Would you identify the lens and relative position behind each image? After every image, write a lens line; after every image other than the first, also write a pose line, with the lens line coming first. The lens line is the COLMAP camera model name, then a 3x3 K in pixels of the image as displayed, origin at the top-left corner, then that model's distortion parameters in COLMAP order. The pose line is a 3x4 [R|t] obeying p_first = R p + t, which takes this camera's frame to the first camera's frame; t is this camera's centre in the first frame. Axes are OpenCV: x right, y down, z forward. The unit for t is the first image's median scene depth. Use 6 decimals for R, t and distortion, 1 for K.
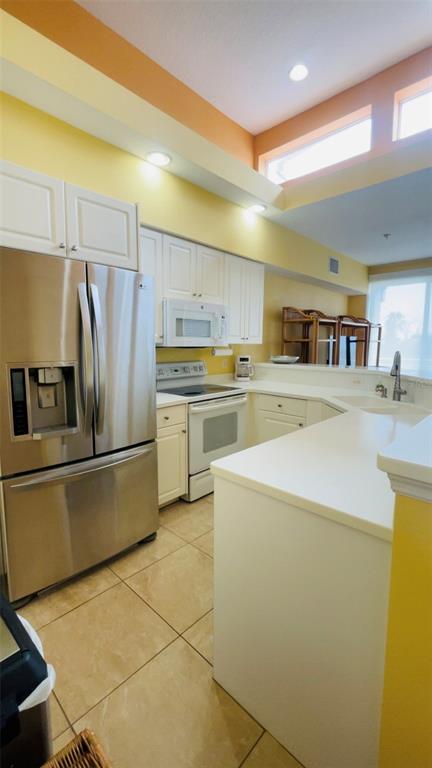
lens RADIAL K [[328.9, 0, 216.0], [0, 328.9, 384.0], [0, 0, 1]] dist [-0.004242, -0.000425]
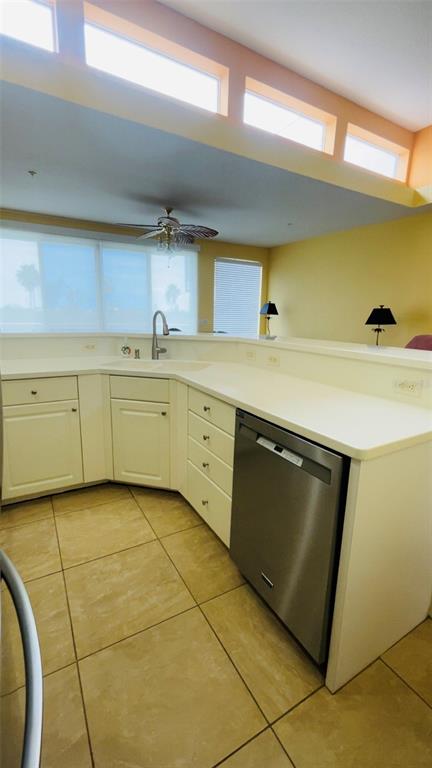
lens RADIAL K [[328.2, 0, 215.6], [0, 328.2, 362.1], [0, 0, 1]] dist [0.000244, 0.000073]
pose [[0.282602, -0.161707, 0.945509, -0.607631], [0.079145, 0.986258, 0.145021, -0.120271], [-0.955967, 0.033849, 0.291516, 0.760581]]
